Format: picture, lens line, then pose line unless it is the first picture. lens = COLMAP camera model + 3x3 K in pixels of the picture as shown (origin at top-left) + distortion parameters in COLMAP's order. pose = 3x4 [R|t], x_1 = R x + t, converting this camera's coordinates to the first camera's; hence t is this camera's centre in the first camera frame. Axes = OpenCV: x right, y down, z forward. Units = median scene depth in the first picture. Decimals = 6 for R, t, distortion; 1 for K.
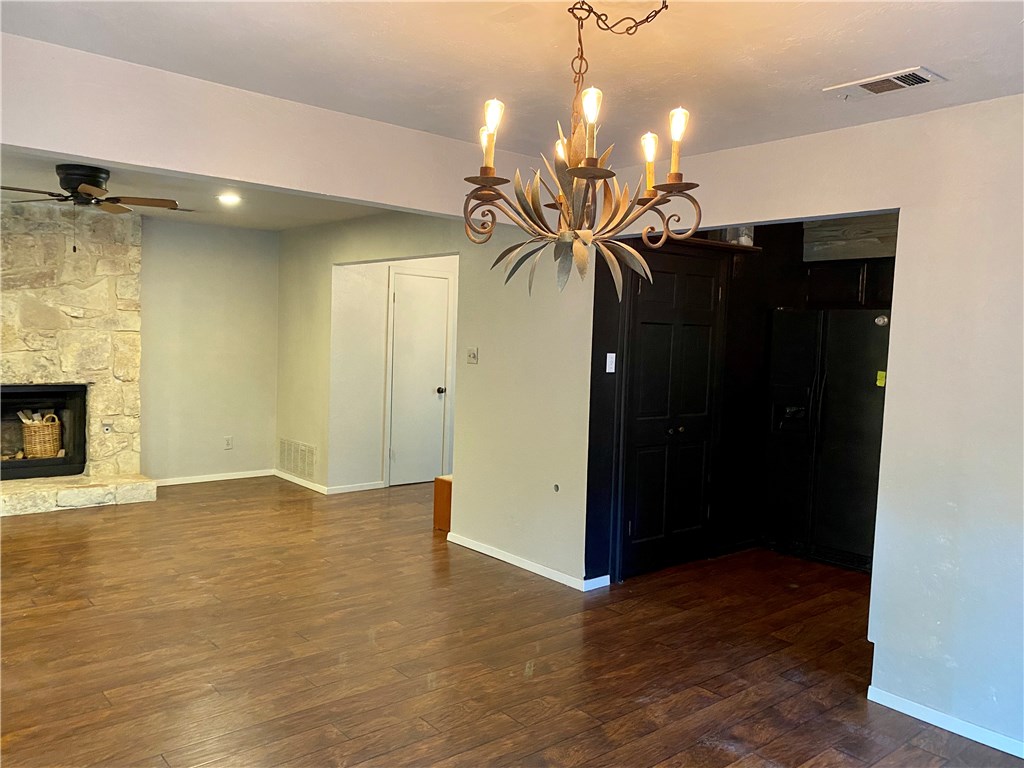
lens RADIAL K [[786.3, 0, 512.0], [0, 786.3, 384.0], [0, 0, 1]] dist [0.077165, -0.116029]
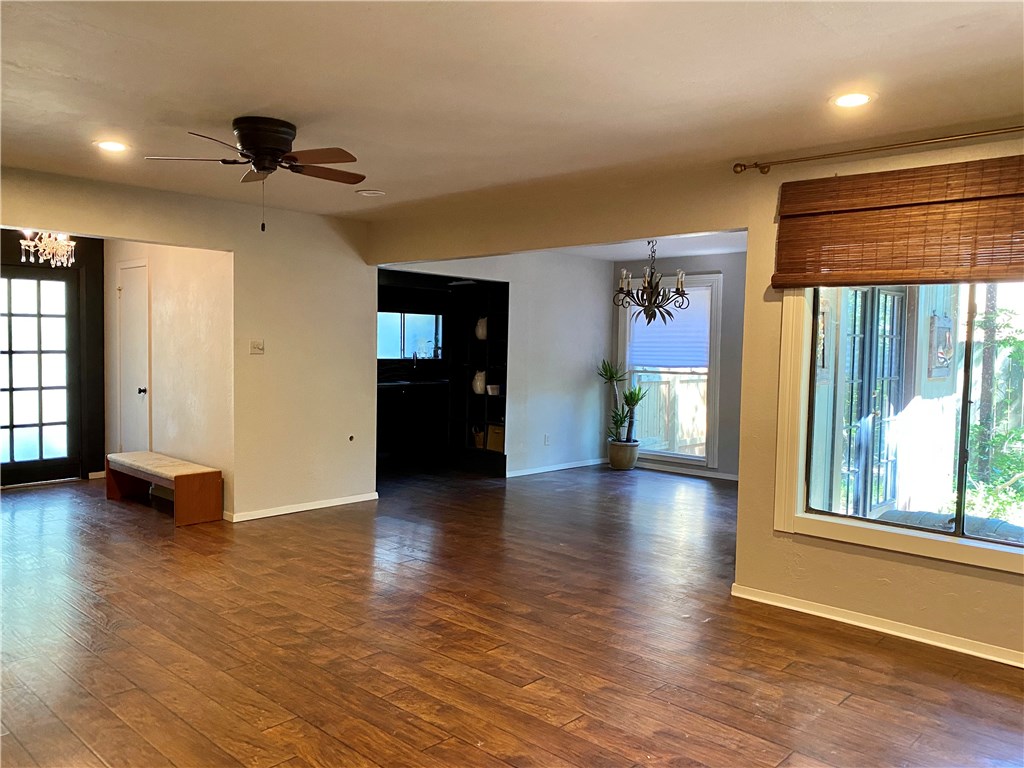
lens RADIAL K [[786.3, 0, 512.0], [0, 786.3, 384.0], [0, 0, 1]] dist [0.077165, -0.116029]
pose [[-0.119429, -0.086154, 0.989098, -1.343960], [0.030394, 0.995444, 0.090377, -0.081948], [-0.992377, 0.040856, -0.116266, 0.857254]]
